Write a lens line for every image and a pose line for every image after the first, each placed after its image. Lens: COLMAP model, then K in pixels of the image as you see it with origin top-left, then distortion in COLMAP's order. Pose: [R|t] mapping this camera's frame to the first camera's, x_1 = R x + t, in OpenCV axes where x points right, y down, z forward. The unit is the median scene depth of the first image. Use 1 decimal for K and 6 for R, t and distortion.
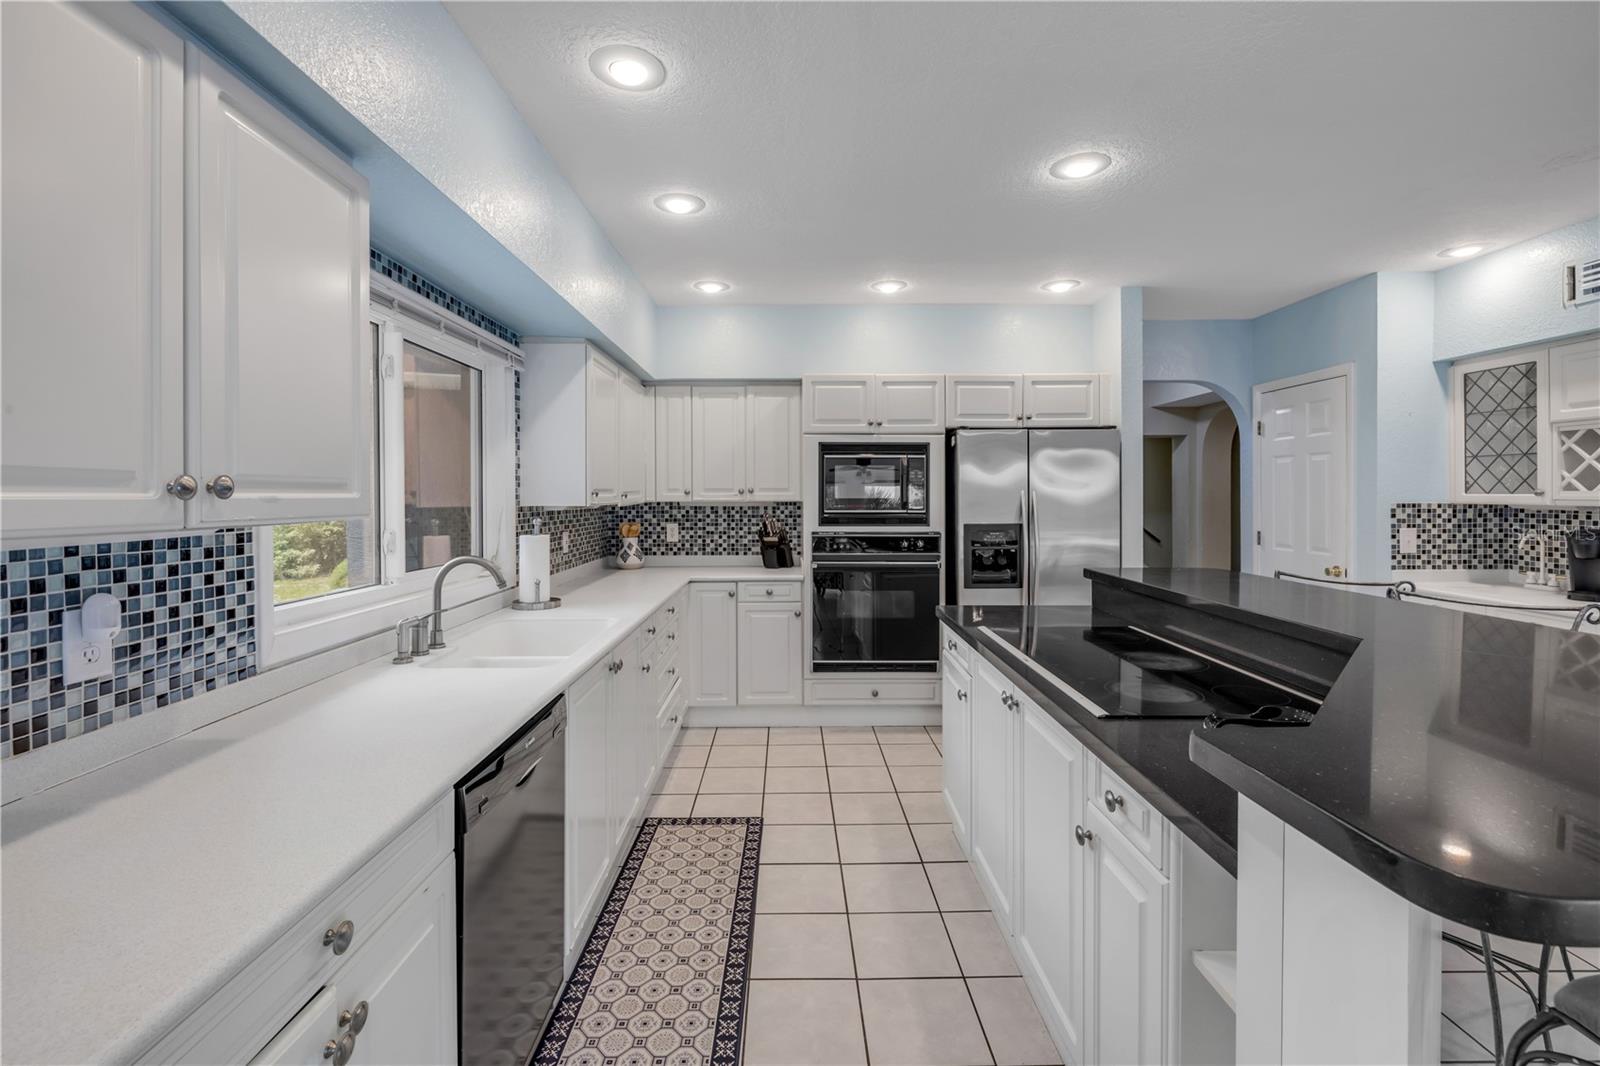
lens RADIAL K [[689.3, 0, 794.9], [0, 689.3, 497.6], [0, 0, 1]] dist [-0.002675, 0.000913]
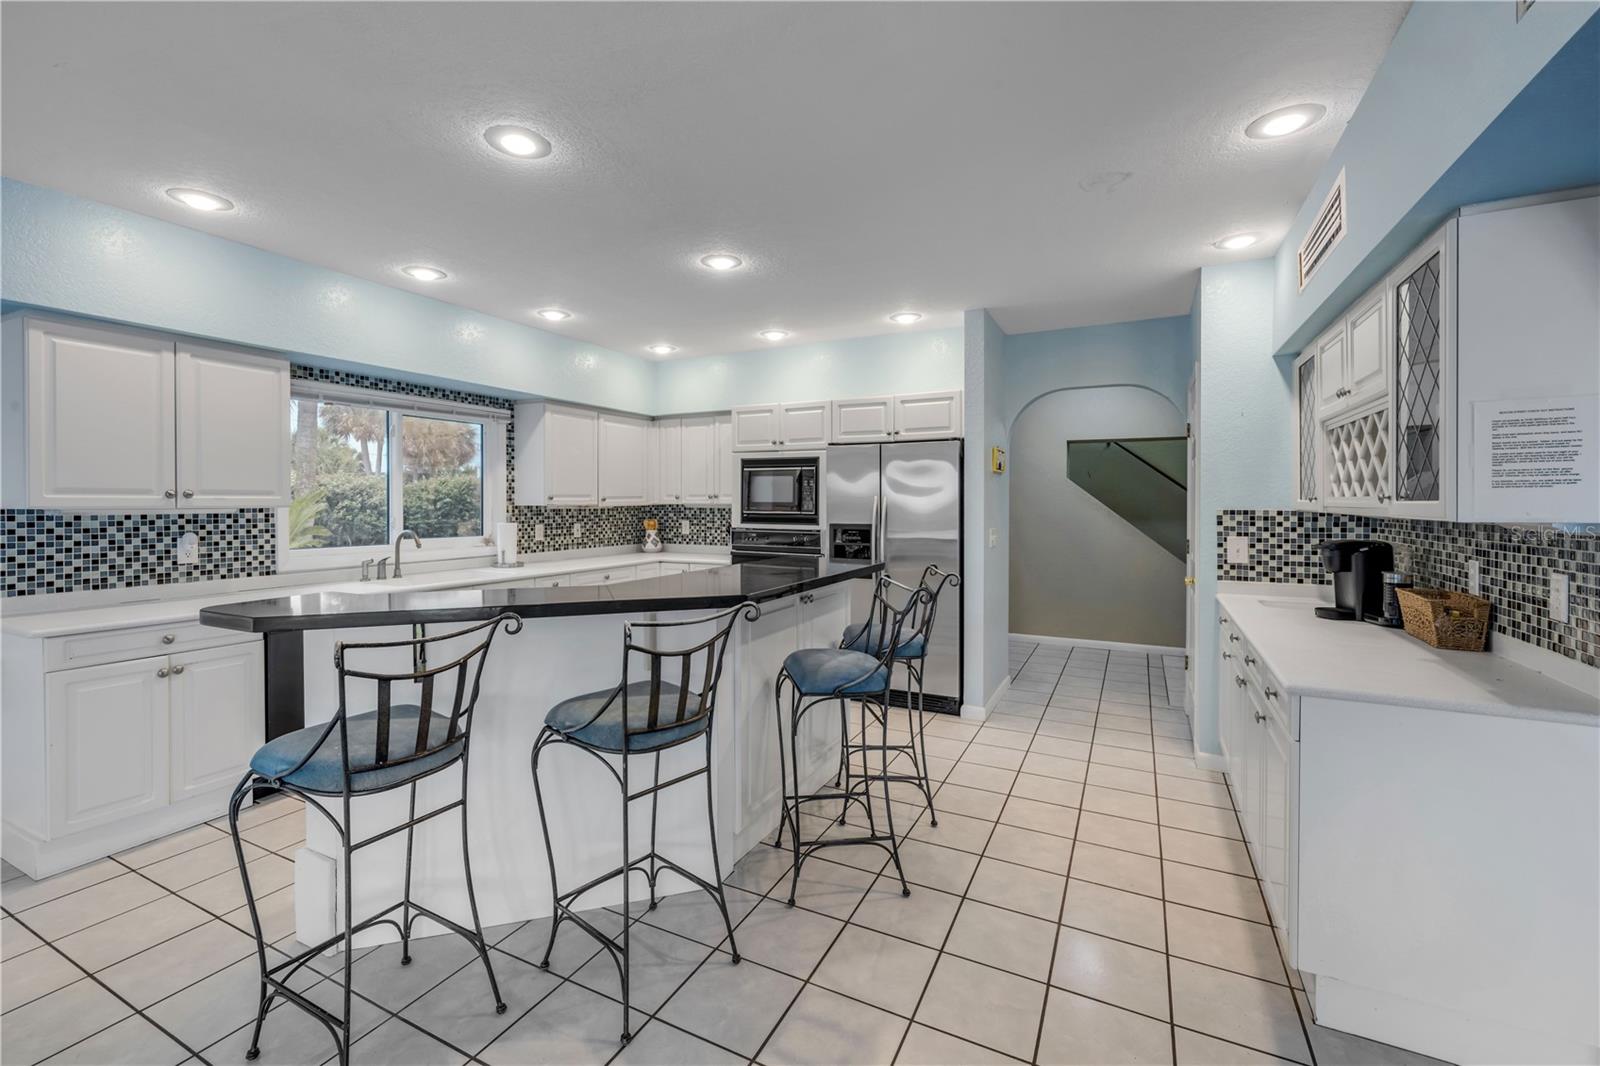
lens RADIAL K [[681.0, 0, 793.0], [0, 681.0, 510.4], [0, 0, 1]] dist [-0.000299, -0.000039]
pose [[0.887894, 0.010544, -0.459928, 0.776981], [-0.005822, 0.999915, 0.011685, 0.001468], [0.460012, -0.007697, 0.887879, -0.101641]]
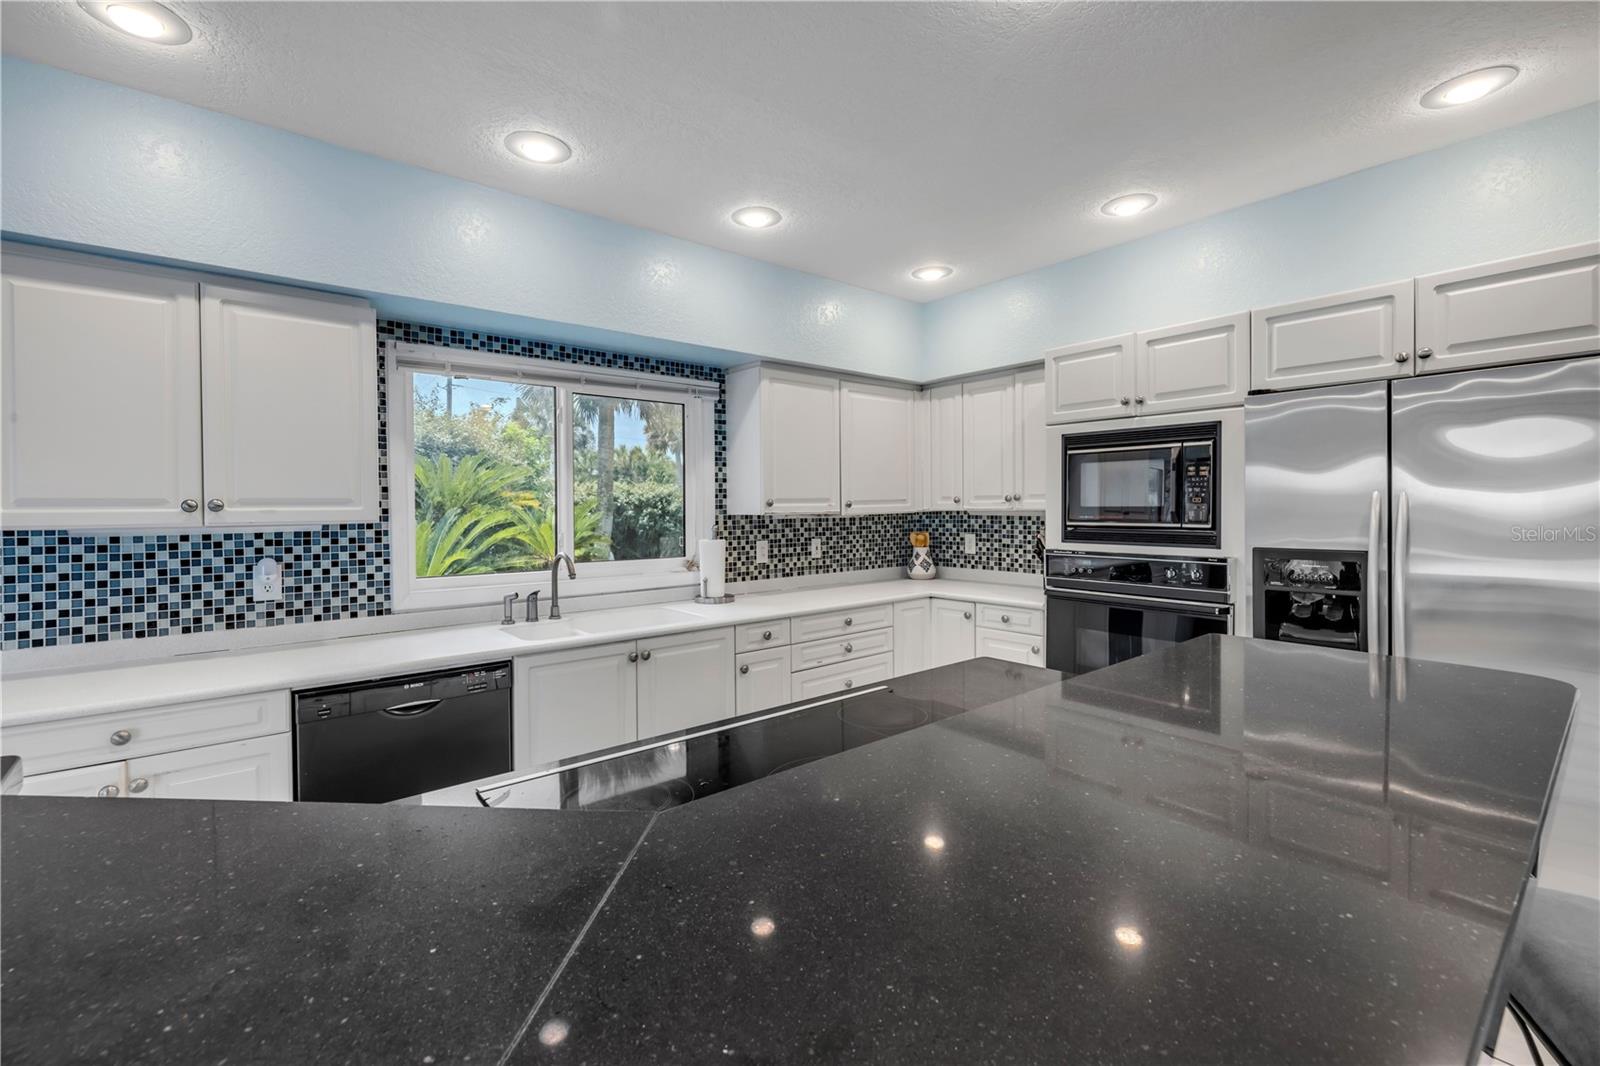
lens RADIAL K [[681.0, 0, 793.0], [0, 681.0, 510.4], [0, 0, 1]] dist [-0.000299, -0.000039]
pose [[0.626442, 0.001745, -0.779466, 0.483504], [0.005134, 0.999967, 0.006365, -0.001313], [0.779451, -0.007989, 0.626412, 0.308019]]
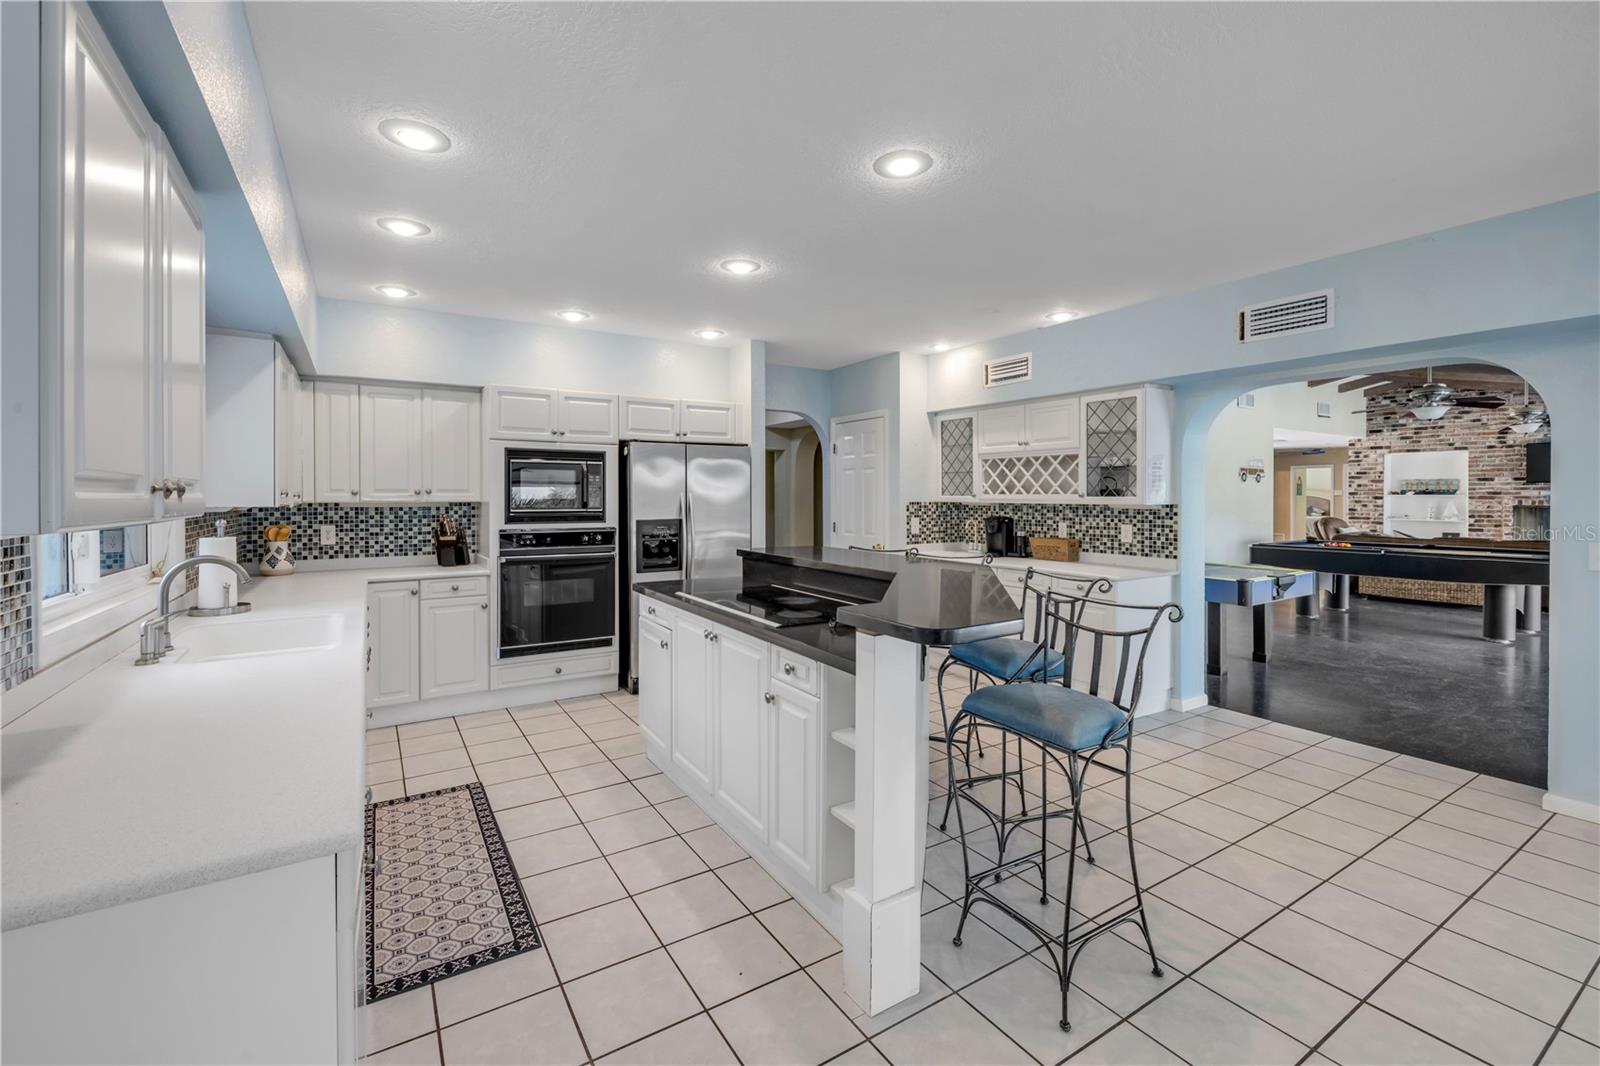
lens RADIAL K [[681.3, 0, 791.7], [0, 681.3, 501.1], [0, 0, 1]] dist [-0.000562, -0.000076]
pose [[0.852779, -0.002270, 0.522267, -0.154589], [0.000481, 0.999994, 0.003560, 0.001010], [-0.522272, -0.002785, 0.852775, -0.171812]]
